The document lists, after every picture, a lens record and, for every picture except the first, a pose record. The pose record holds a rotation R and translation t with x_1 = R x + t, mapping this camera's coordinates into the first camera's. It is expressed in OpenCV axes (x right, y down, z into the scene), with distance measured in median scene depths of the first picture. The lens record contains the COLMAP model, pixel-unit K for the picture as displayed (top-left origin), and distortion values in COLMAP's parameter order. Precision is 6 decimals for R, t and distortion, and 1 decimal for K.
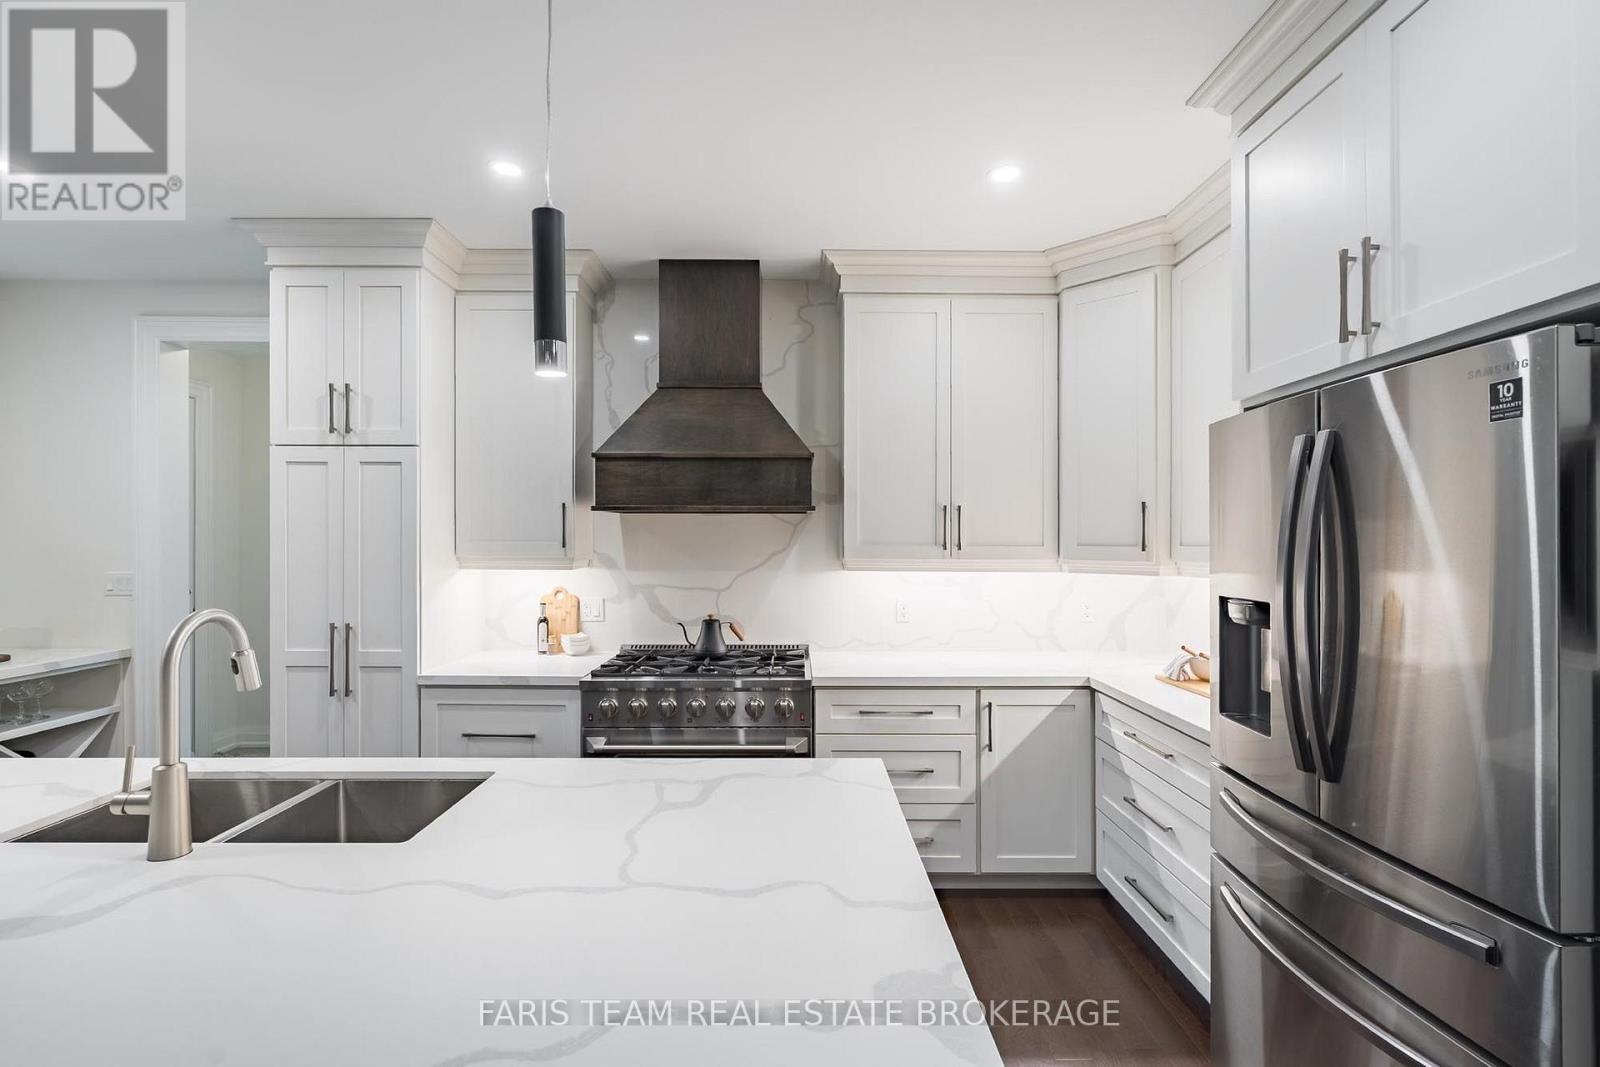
lens RADIAL K [[744.4, 0, 776.2], [0, 744.4, 534.6], [0, 0, 1]] dist [-0.004986, 0.000098]
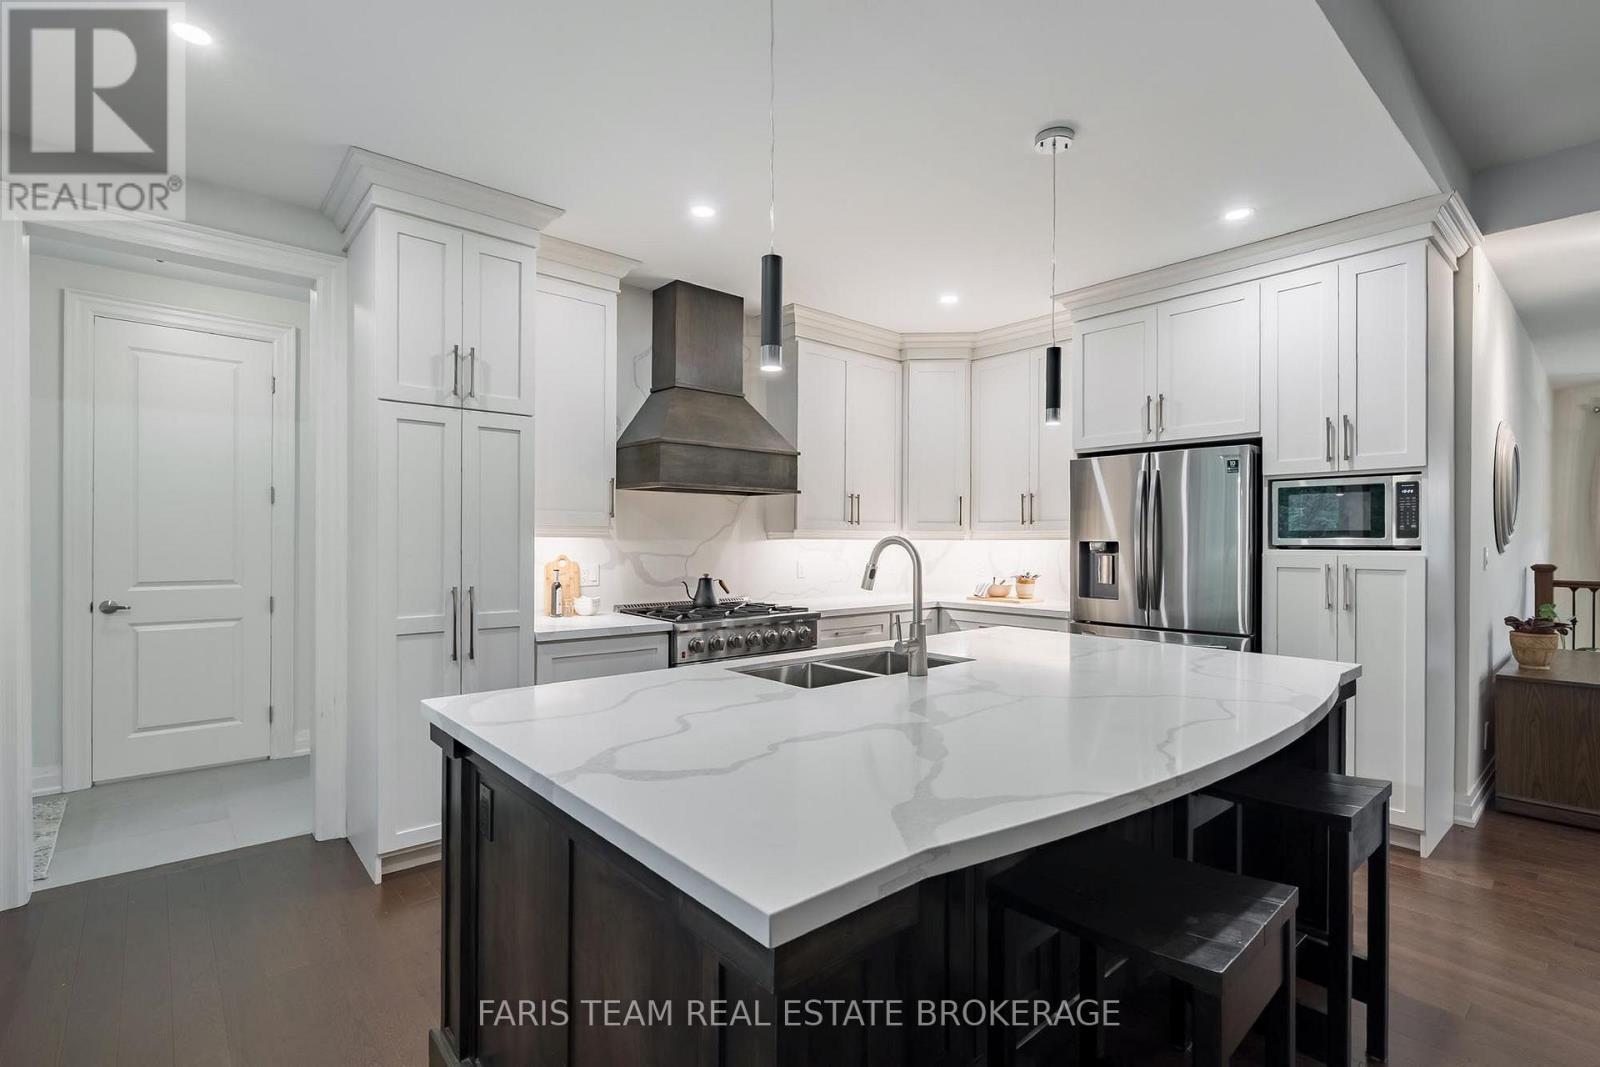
lens RADIAL K [[775.0, 0, 800.0], [0, 775.0, 533.5], [0, 0, 1]] dist [-0.001131, -0.000185]
pose [[0.746893, 0.007504, 0.664902, -0.899004], [-0.009317, 0.999956, -0.000820, 0.042571], [-0.664879, -0.005582, 0.746930, -0.075983]]
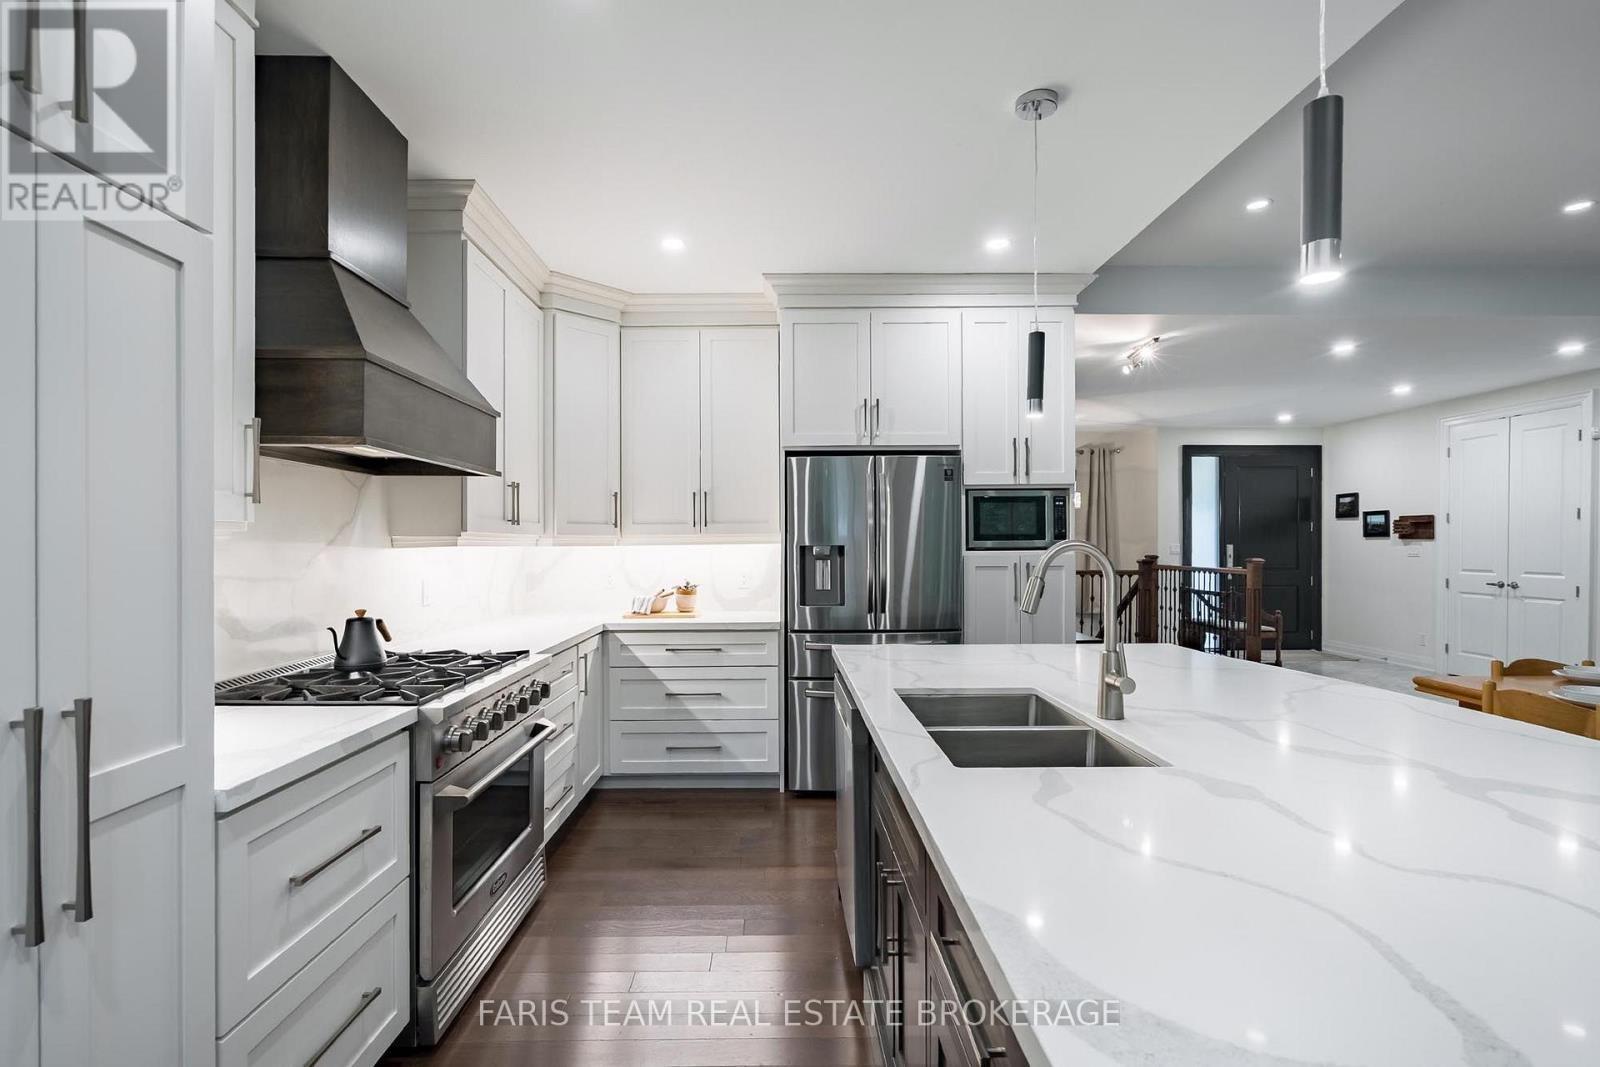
lens RADIAL K [[775.0, 0, 800.0], [0, 775.0, 533.5], [0, 0, 1]] dist [-0.001131, -0.000185]
pose [[-0.036711, 0.013194, 0.999239, -0.889772], [-0.003450, 0.999905, -0.013329, 0.047988], [-0.999320, -0.003937, -0.036662, 0.664464]]
